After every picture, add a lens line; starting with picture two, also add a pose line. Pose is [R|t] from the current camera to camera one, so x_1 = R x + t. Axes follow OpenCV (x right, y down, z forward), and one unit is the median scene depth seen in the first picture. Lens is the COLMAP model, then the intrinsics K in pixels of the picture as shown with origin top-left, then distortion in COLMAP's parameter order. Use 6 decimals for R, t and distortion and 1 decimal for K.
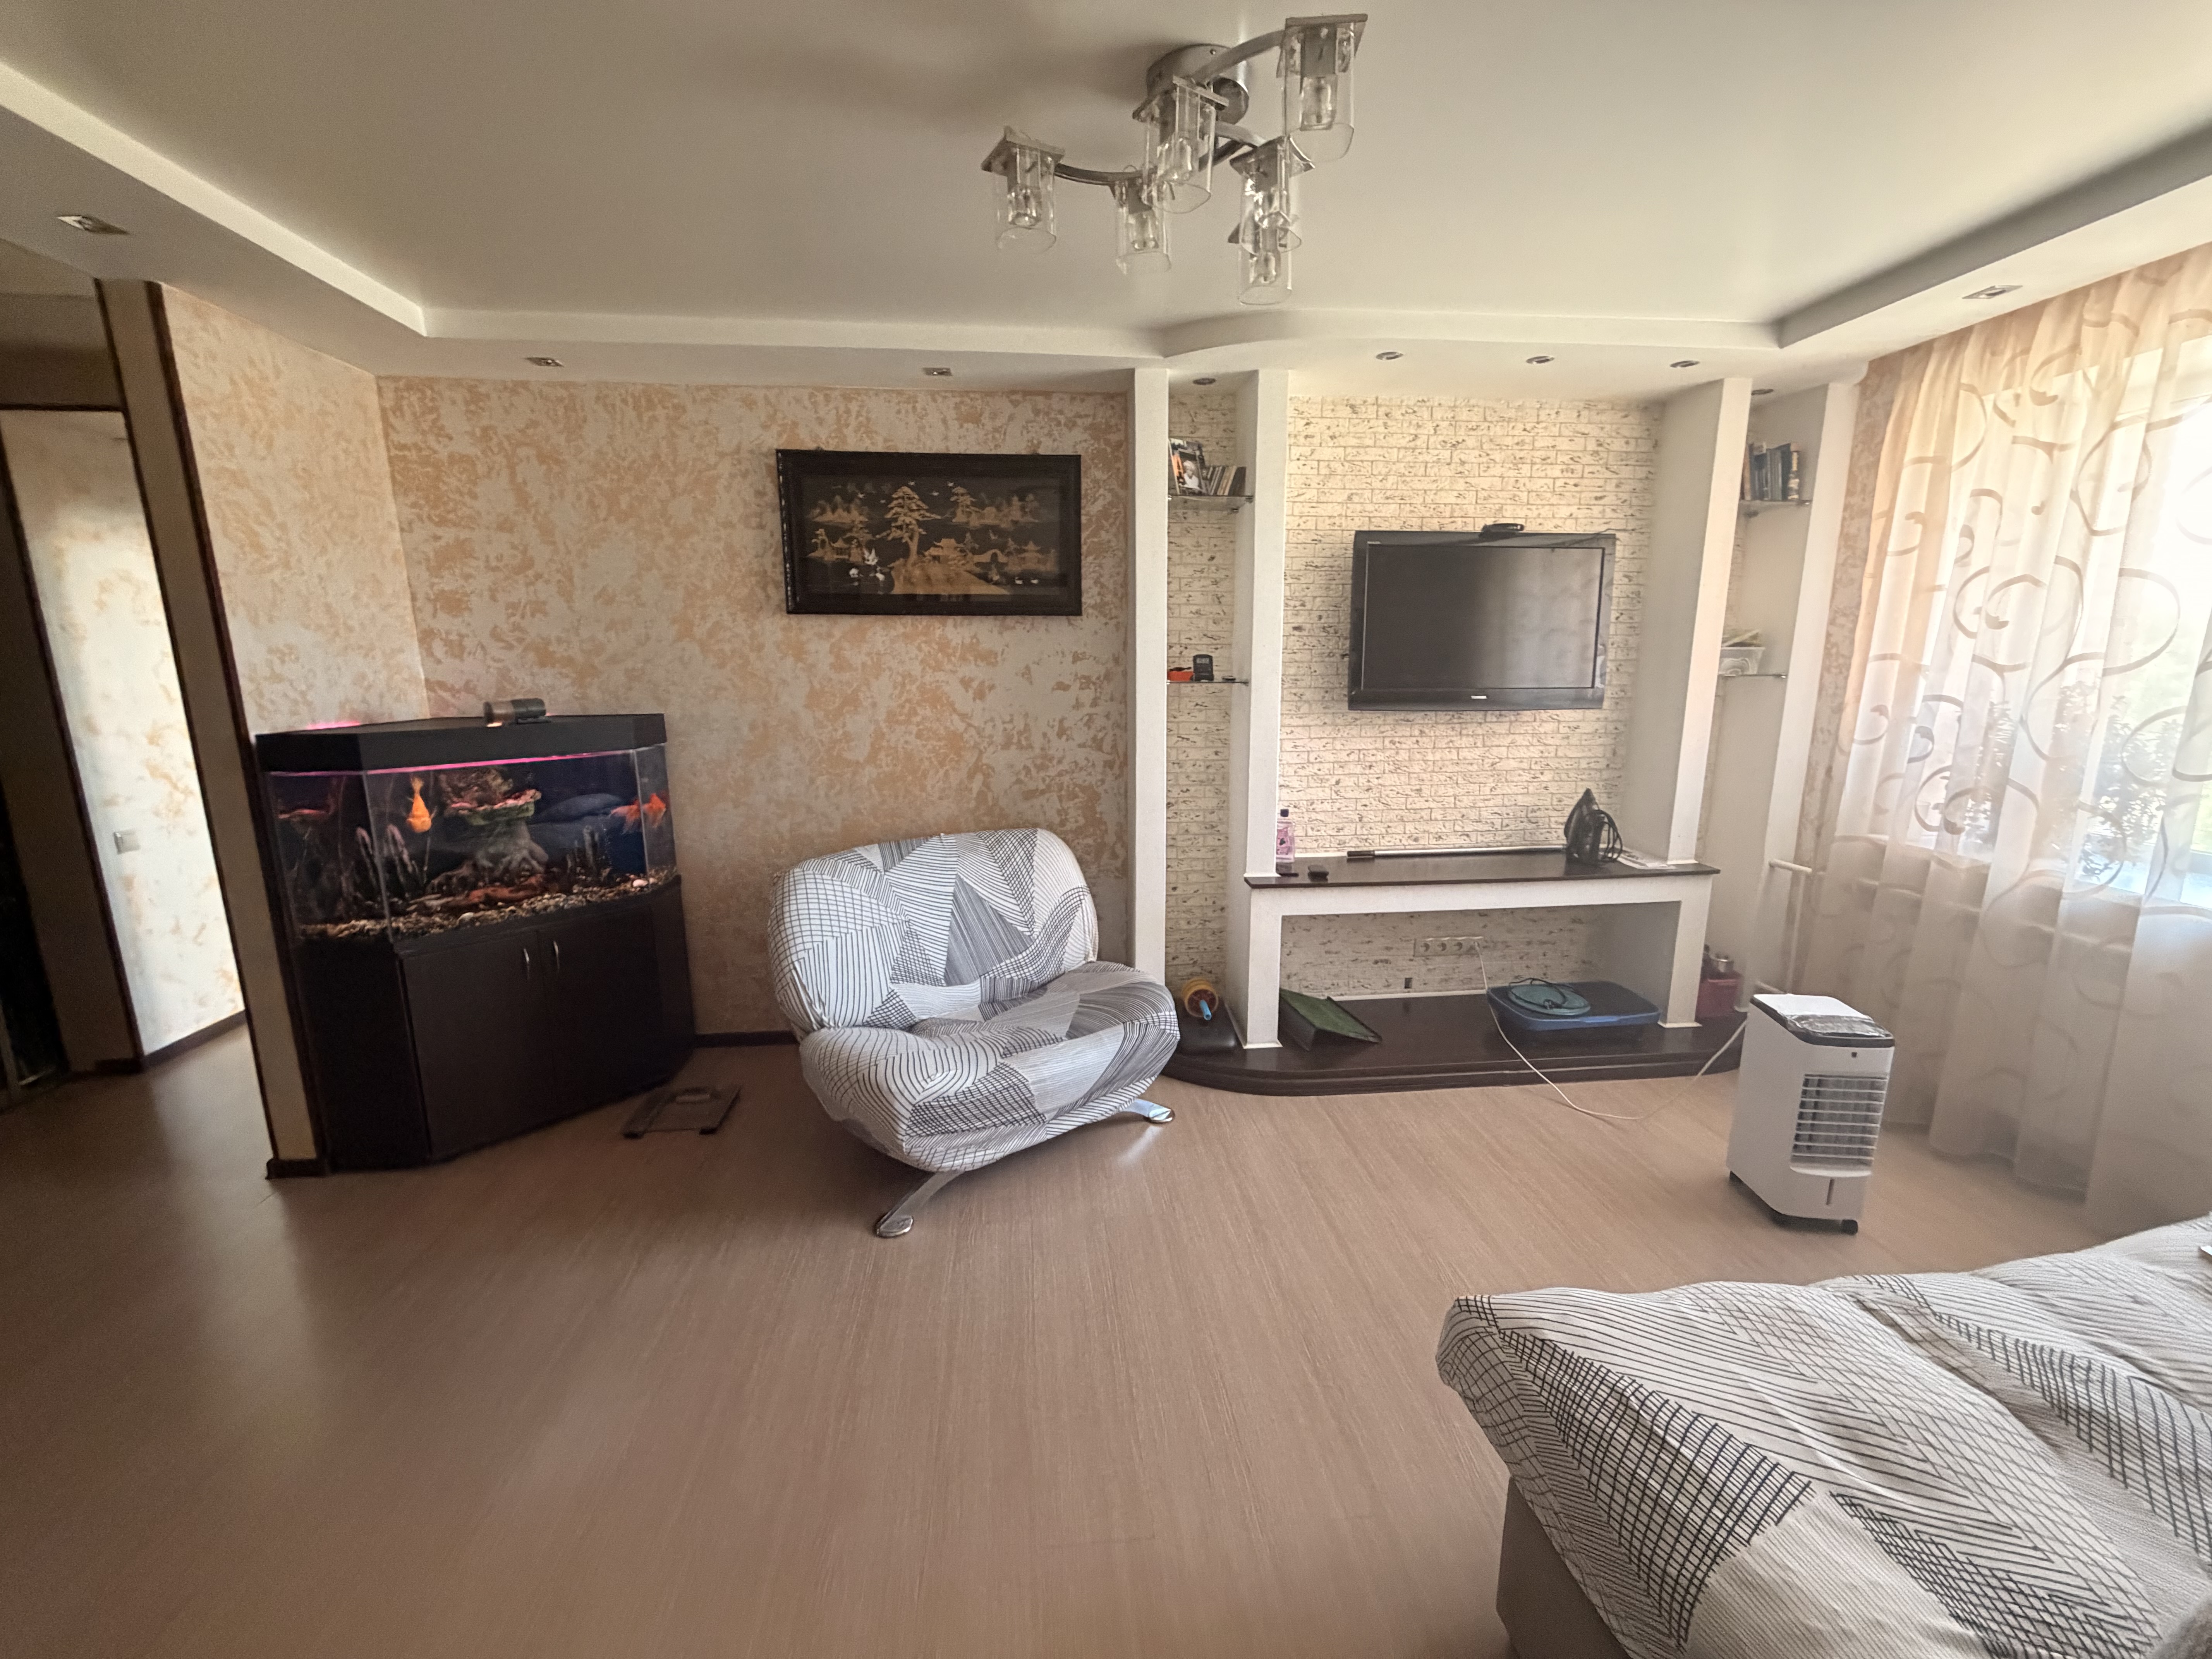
lens RADIAL K [[878.4, 0, 1099.6], [0, 878.4, 828.2], [0, 0, 1]] dist [-0.000256, 0.000417]
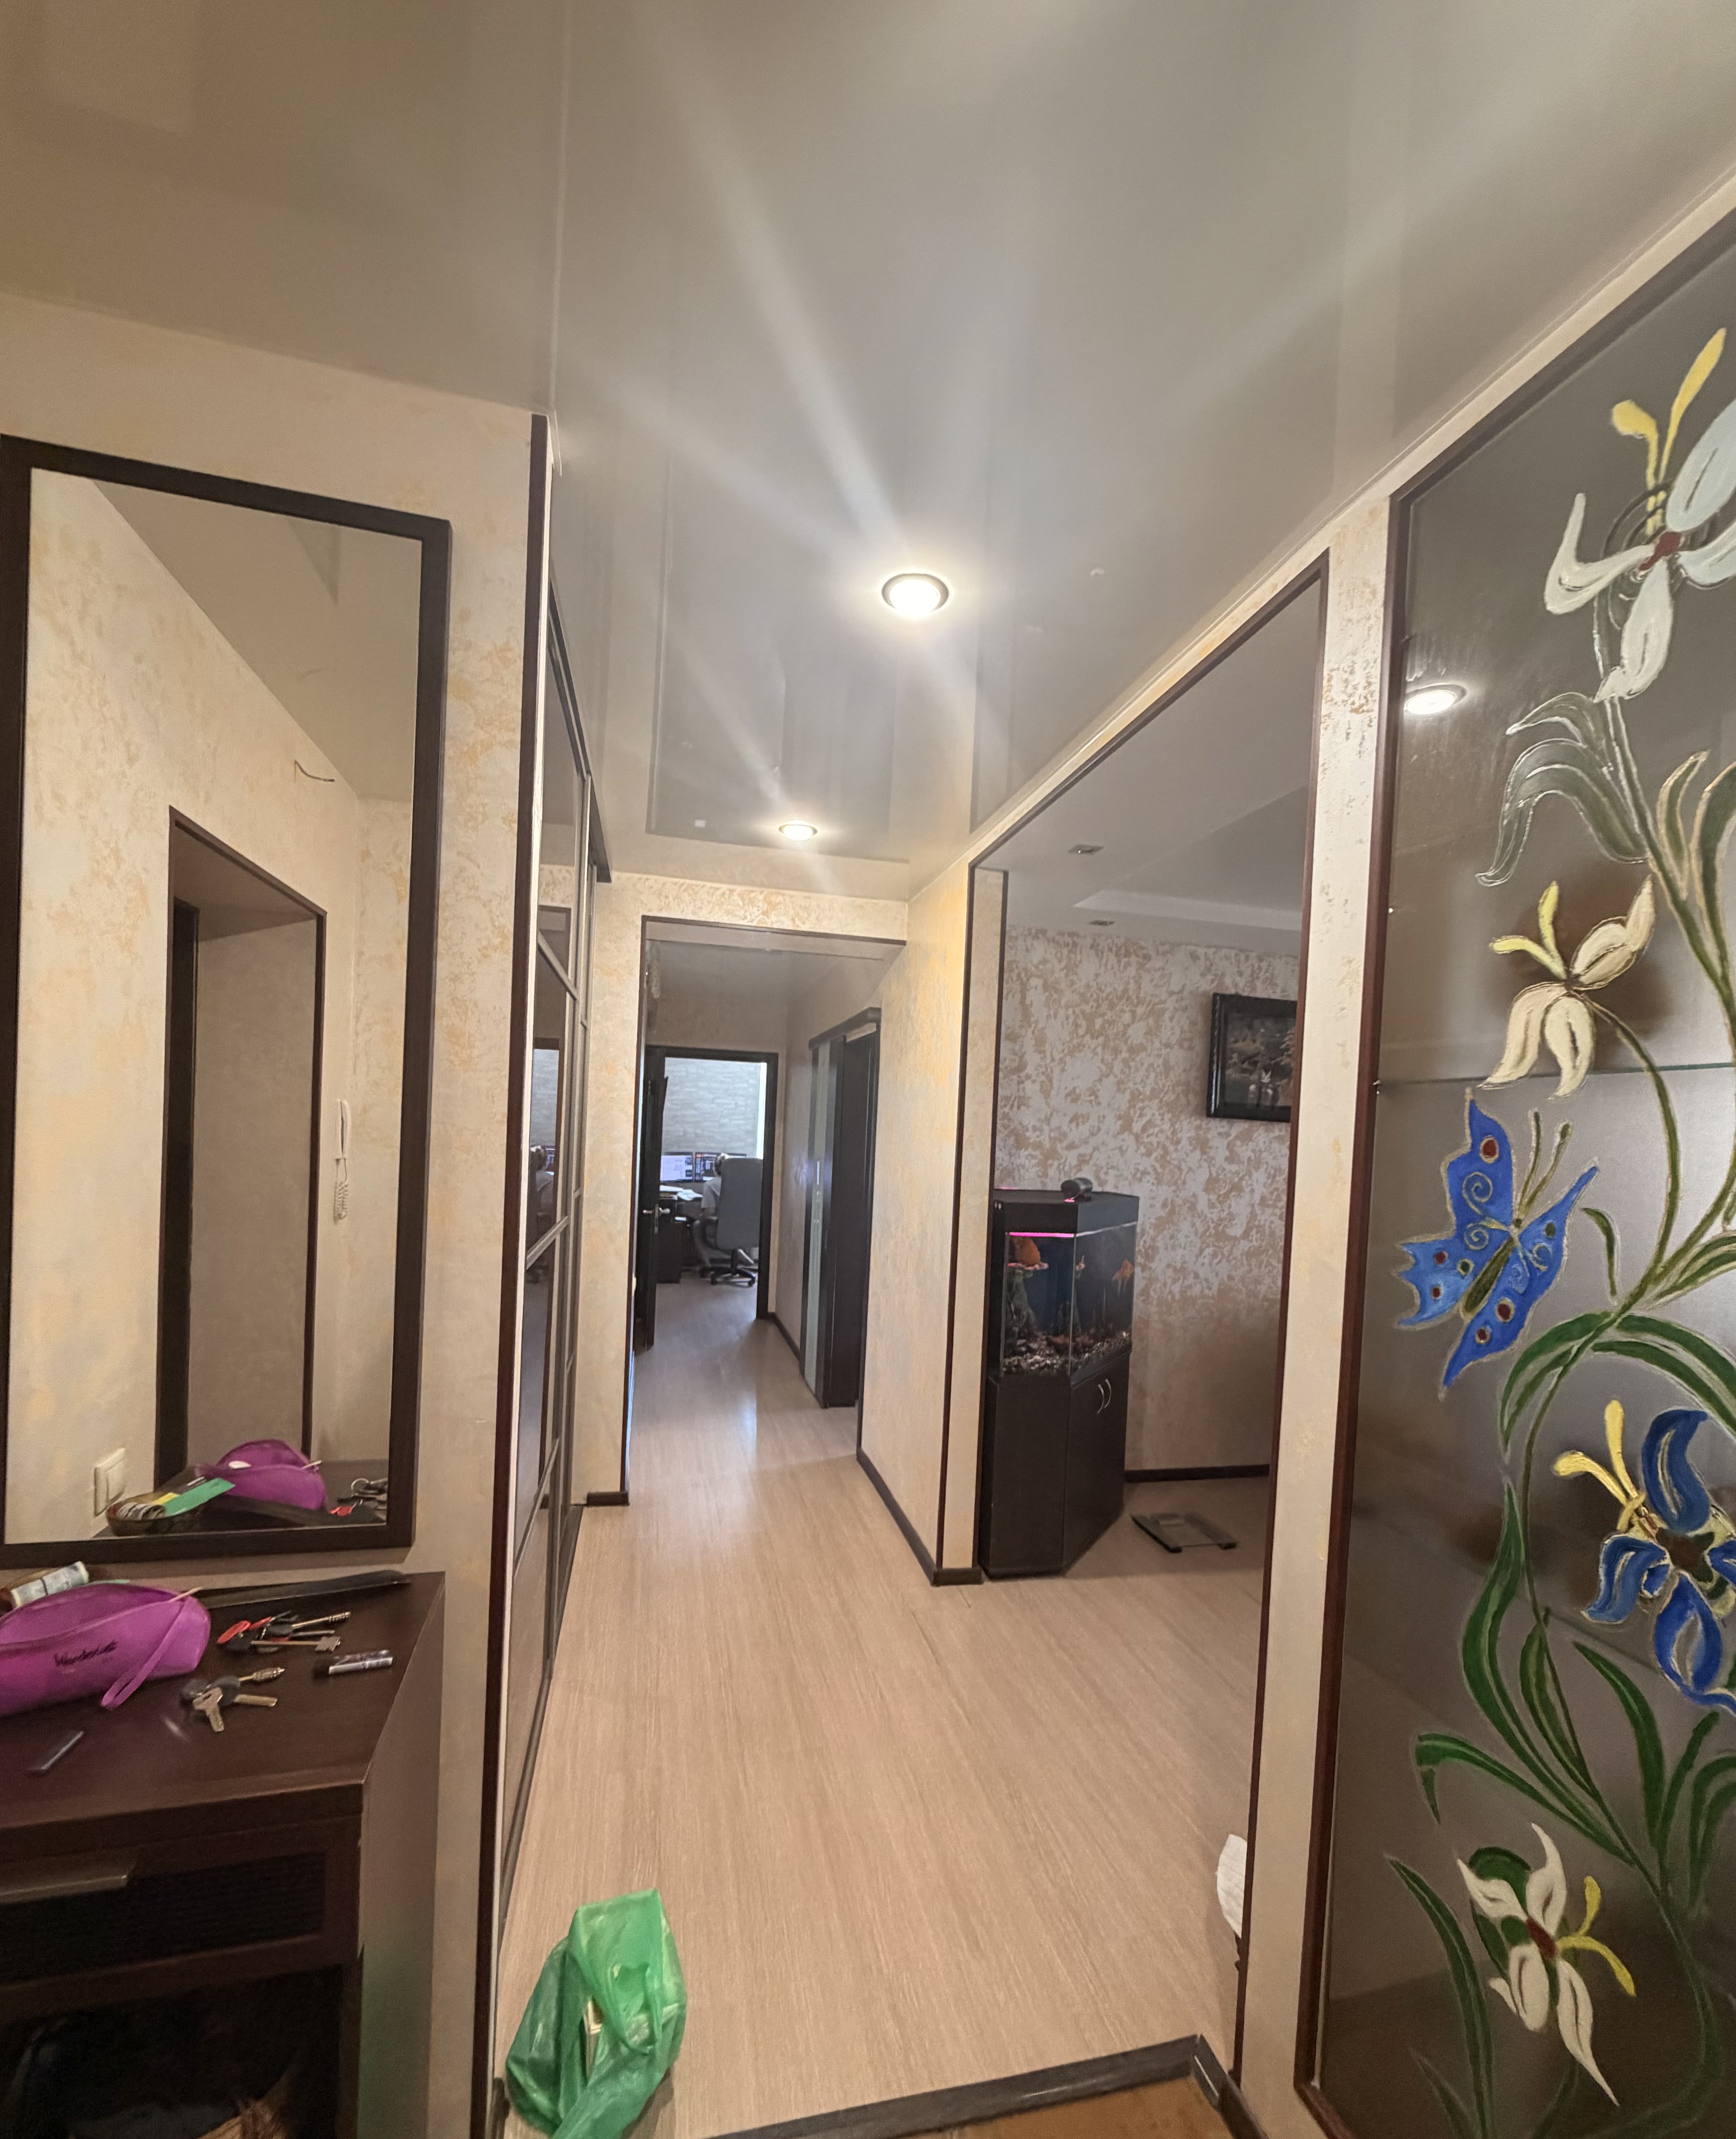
lens RADIAL K [[924.6, 0, 876.0], [0, 924.6, 1149.9], [0, 0, 1]] dist [0.001502, 0.000005]
pose [[0.989346, 0.049431, 0.136937, -1.015653], [-0.026371, 0.985883, -0.165349, 0.033201], [-0.143177, 0.159976, 0.976682, -0.214090]]
